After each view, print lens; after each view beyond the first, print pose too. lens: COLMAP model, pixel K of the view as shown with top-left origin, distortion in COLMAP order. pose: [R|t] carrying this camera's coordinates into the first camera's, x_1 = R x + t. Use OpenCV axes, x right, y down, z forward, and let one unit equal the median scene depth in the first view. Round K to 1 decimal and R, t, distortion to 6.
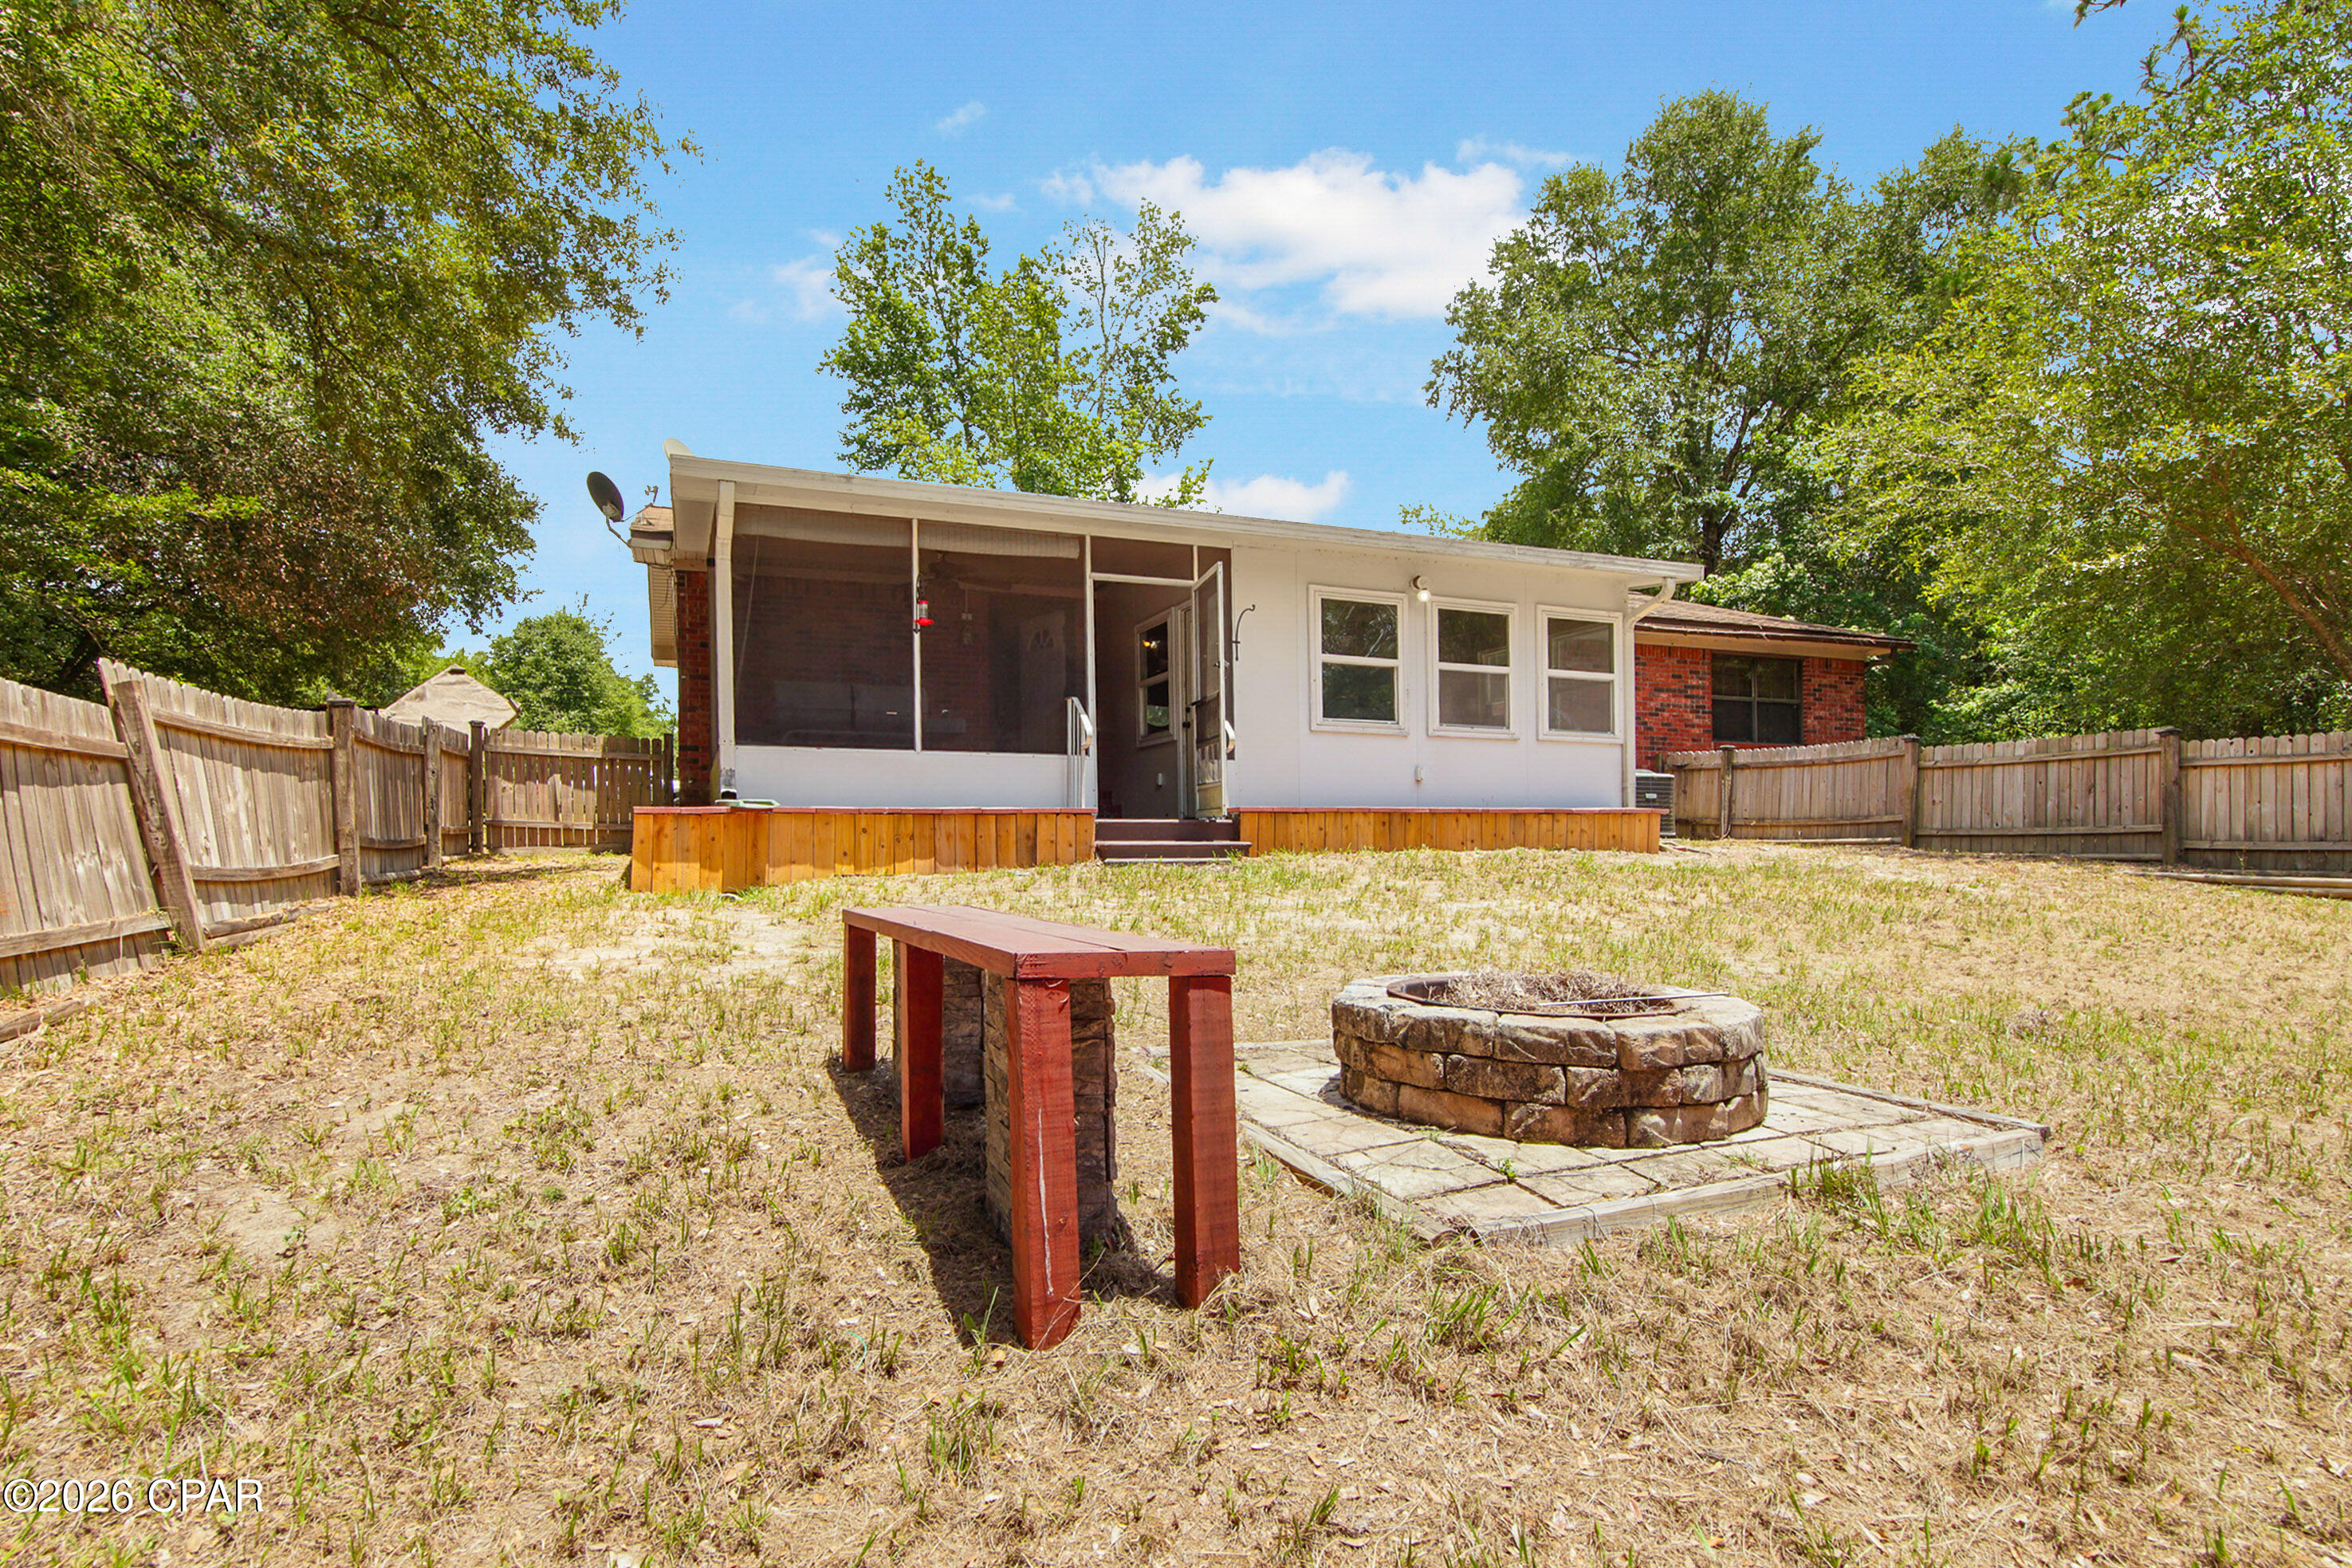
lens RADIAL K [[1193.0, 0, 1179.7], [0, 1193.0, 876.9], [0, 0, 1]] dist [-0.003619, -0.000200]
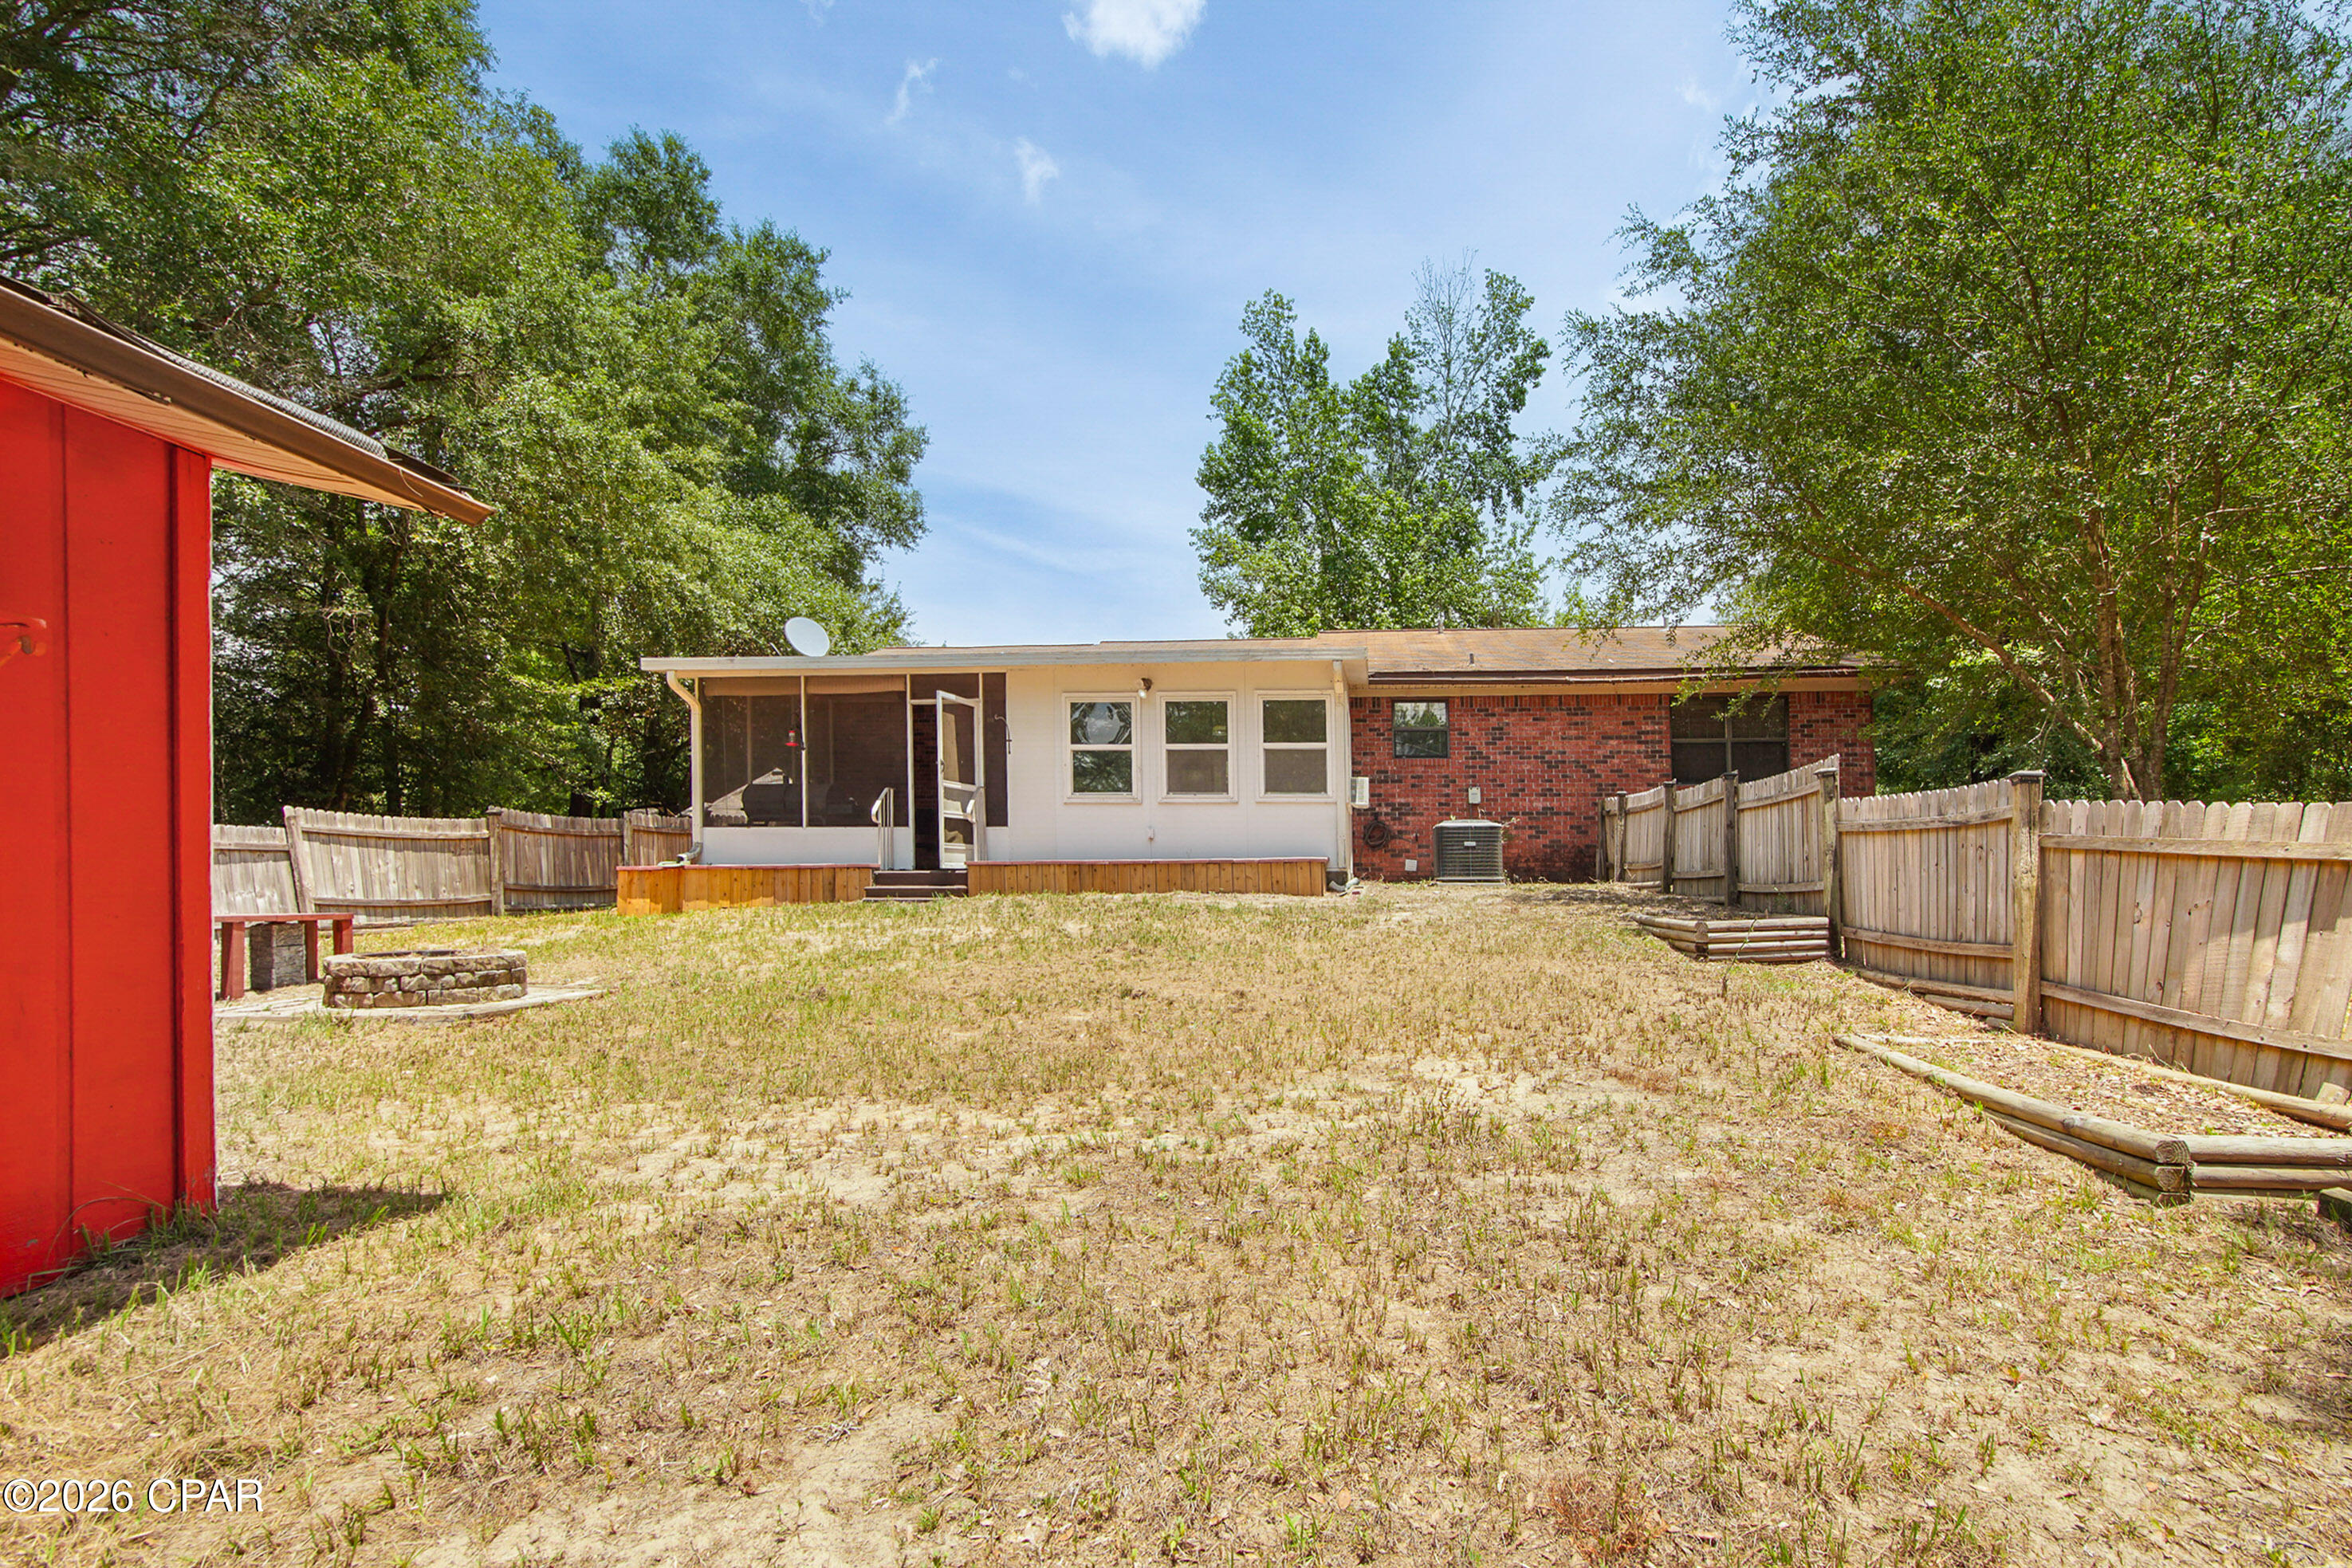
lens RADIAL K [[1193.0, 0, 1179.7], [0, 1193.0, 876.9], [0, 0, 1]] dist [-0.003619, -0.000200]
pose [[0.880762, -0.004138, -0.473540, 0.840084], [-0.013764, 0.999316, -0.034333, 0.003452], [0.473358, 0.036757, 0.880103, -0.100261]]
